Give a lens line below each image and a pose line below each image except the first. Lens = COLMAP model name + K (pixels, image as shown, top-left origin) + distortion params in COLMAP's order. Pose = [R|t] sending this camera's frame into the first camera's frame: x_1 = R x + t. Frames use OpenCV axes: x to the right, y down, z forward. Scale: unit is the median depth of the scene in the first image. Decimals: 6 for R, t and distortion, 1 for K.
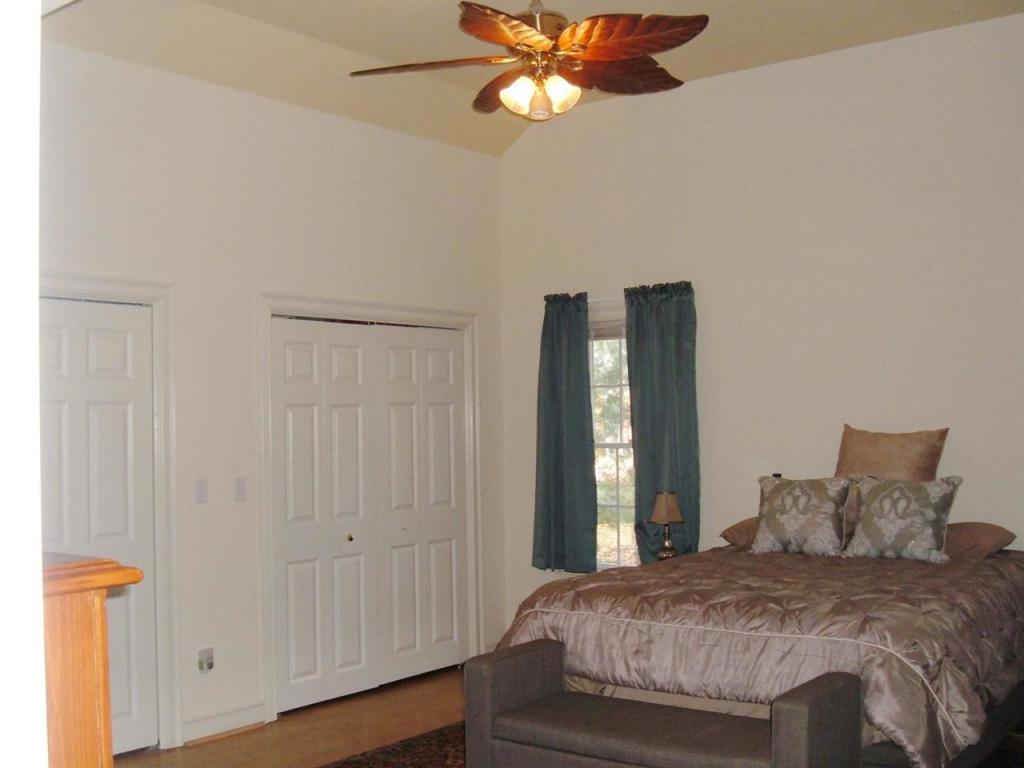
lens RADIAL K [[1145.7, 0, 512.2], [0, 1145.7, 395.5], [0, 0, 1]] dist [-0.122061, 0.033336]
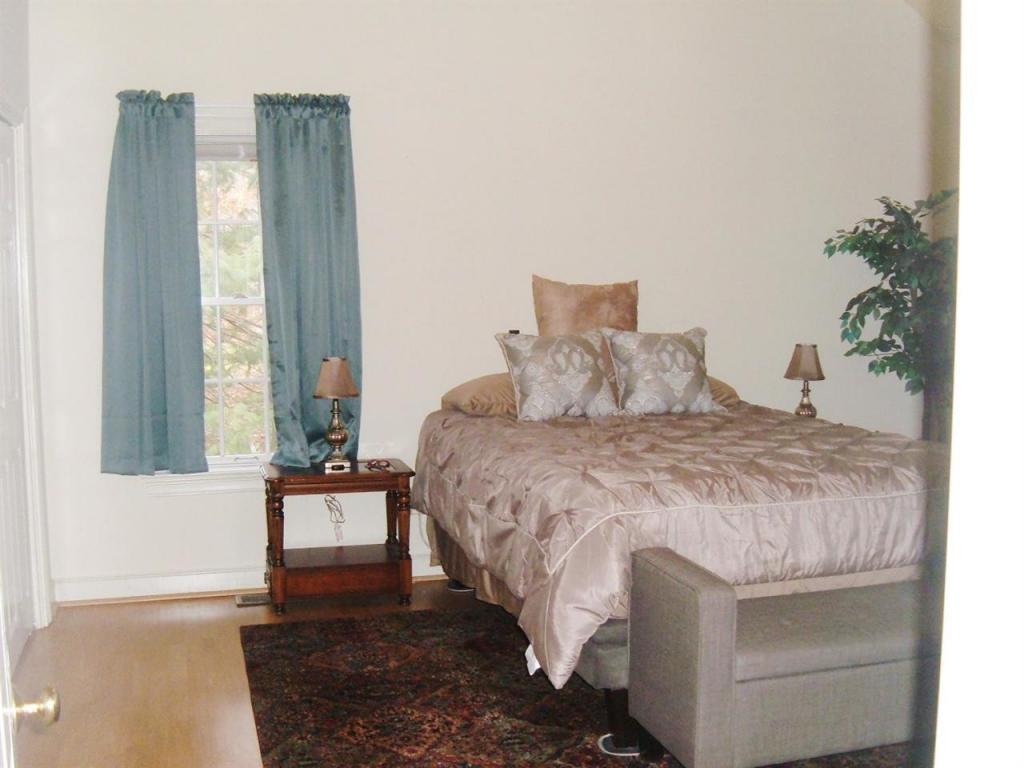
lens RADIAL K [[1145.7, 0, 512.2], [0, 1145.7, 395.5], [0, 0, 1]] dist [-0.122061, 0.033336]
pose [[0.601000, -0.077579, 0.795475, -0.419118], [-0.026311, 0.992818, 0.116703, 0.013085], [-0.798816, -0.091068, 0.594643, 0.406162]]
